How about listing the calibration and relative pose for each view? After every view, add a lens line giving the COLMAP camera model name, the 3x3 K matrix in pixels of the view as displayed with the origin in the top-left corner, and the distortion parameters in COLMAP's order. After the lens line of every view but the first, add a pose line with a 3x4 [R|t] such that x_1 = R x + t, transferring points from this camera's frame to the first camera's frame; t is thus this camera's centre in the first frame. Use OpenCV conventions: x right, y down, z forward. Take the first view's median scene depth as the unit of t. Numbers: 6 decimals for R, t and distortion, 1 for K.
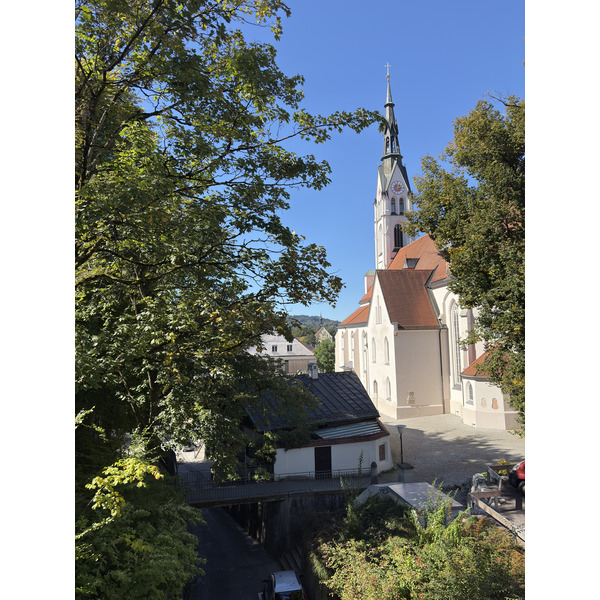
lens RADIAL K [[453.9, 0, 300.0], [0, 453.9, 300.0], [0, 0, 1]] dist [0.030785, -0.005329]
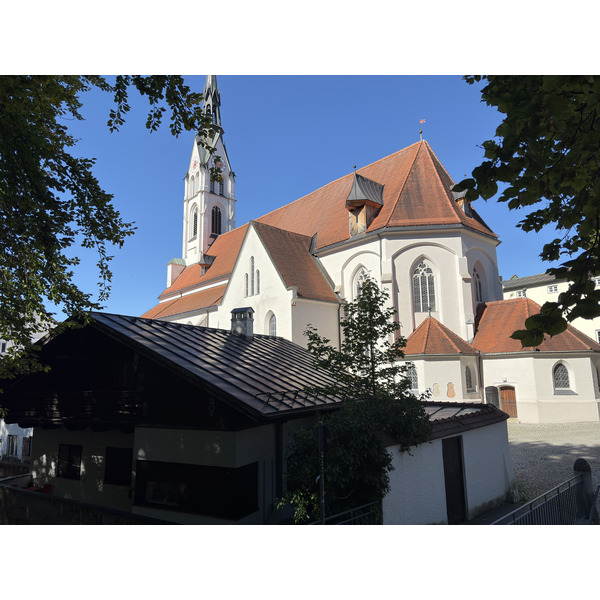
lens RADIAL K [[453.9, 0, 300.0], [0, 453.9, 300.0], [0, 0, 1]] dist [0.030785, -0.005329]
pose [[0.825562, 0.108027, 0.553875, -0.096756], [-0.051863, 0.991876, -0.116152, 0.088522], [-0.561923, 0.067165, 0.824458, 0.254126]]
